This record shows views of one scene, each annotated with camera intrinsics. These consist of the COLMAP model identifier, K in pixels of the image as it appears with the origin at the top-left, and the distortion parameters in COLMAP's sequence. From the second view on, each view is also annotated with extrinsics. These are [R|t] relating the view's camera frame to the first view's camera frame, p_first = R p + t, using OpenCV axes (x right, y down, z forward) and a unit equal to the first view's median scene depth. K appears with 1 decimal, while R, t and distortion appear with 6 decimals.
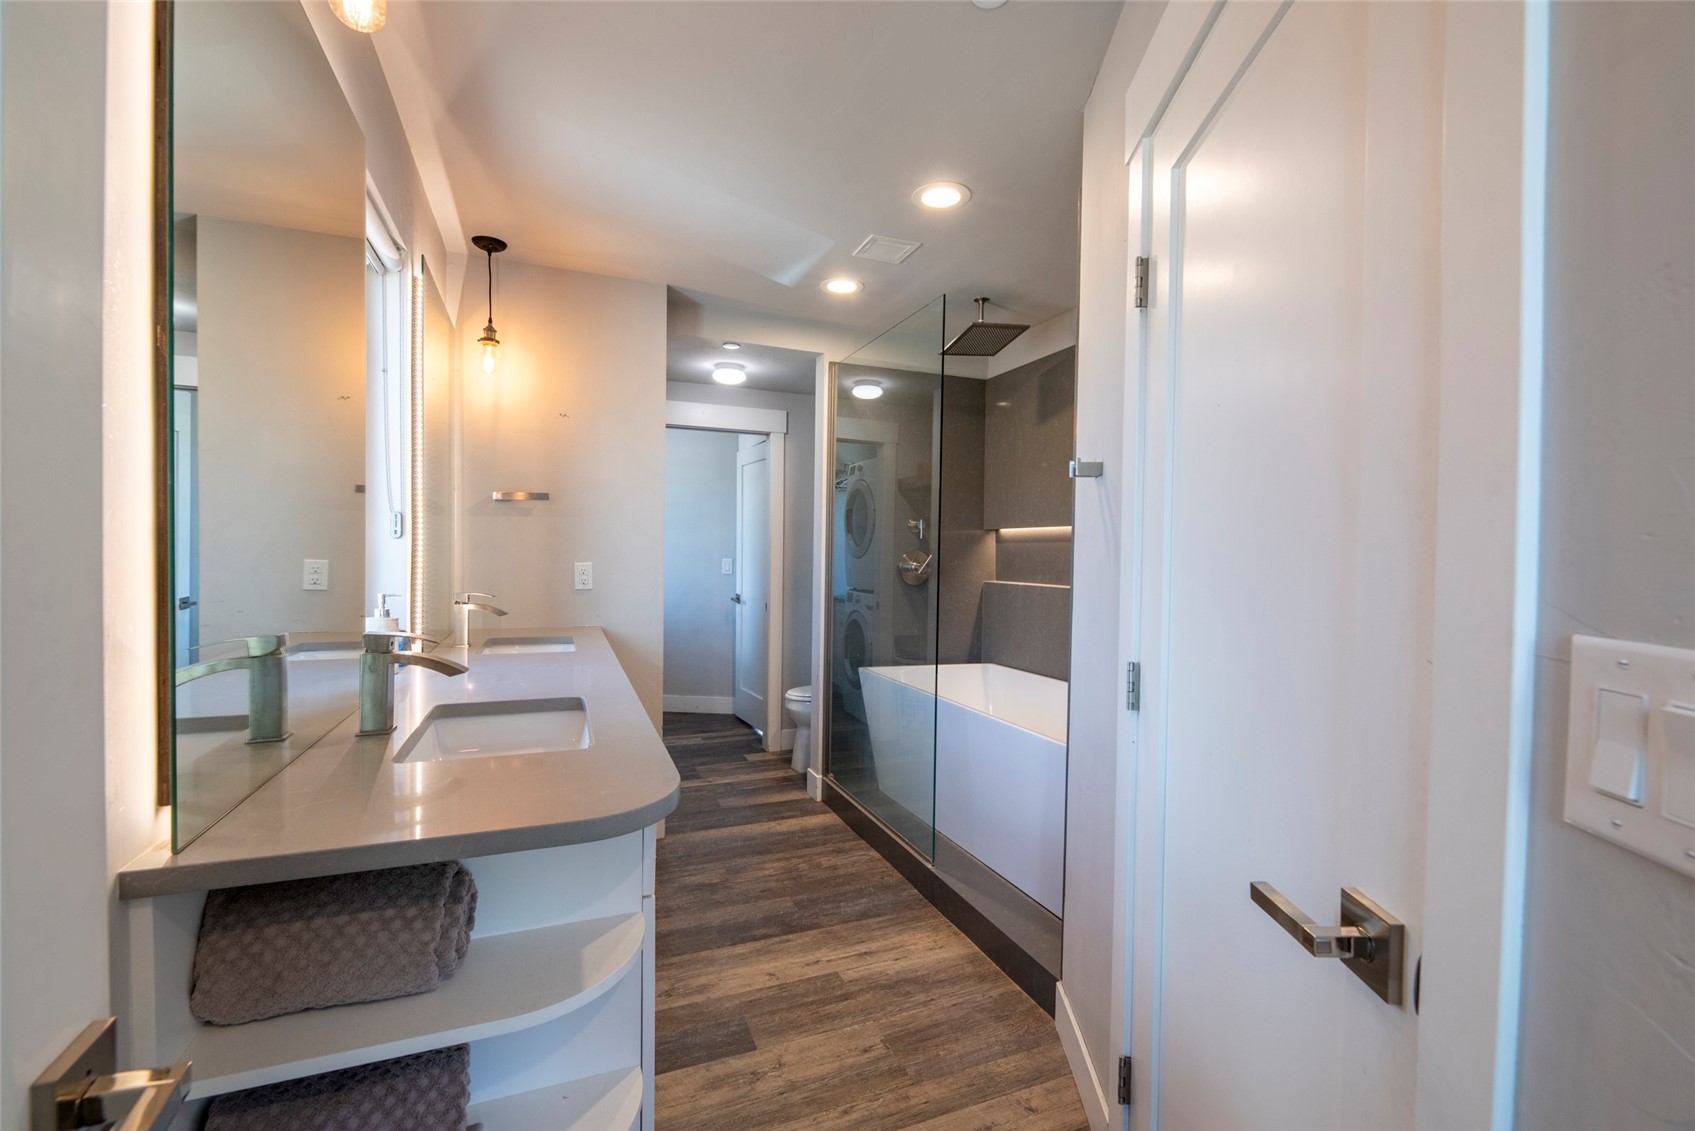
lens RADIAL K [[702.3, 0, 846.9], [0, 702.3, 573.7], [0, 0, 1]] dist [0.002131, -0.004208]
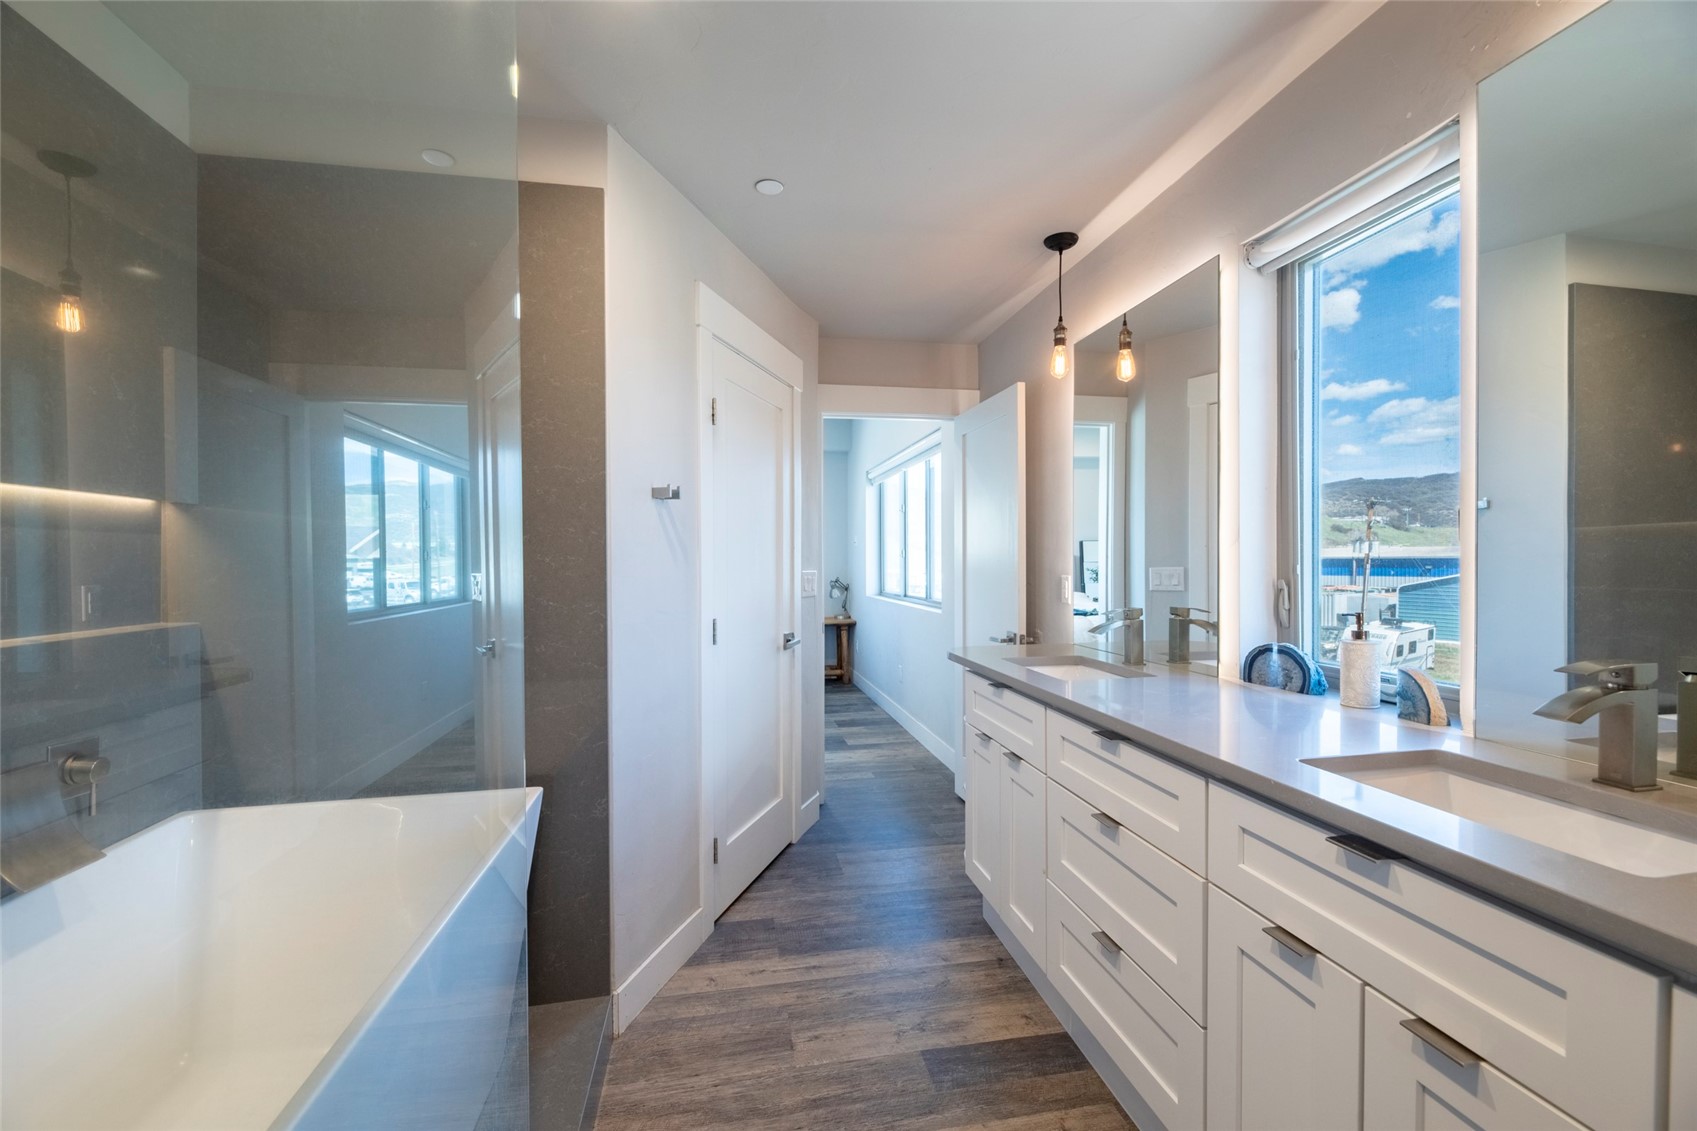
lens RADIAL K [[703.1, 0, 847.9], [0, 703.1, 573.7], [0, 0, 1]] dist [0.002131, -0.004208]
pose [[-0.978955, -0.014195, 0.203580, -0.221559], [-0.004652, 0.998871, 0.047277, -0.056919], [-0.204021, 0.045335, -0.977916, 1.979036]]
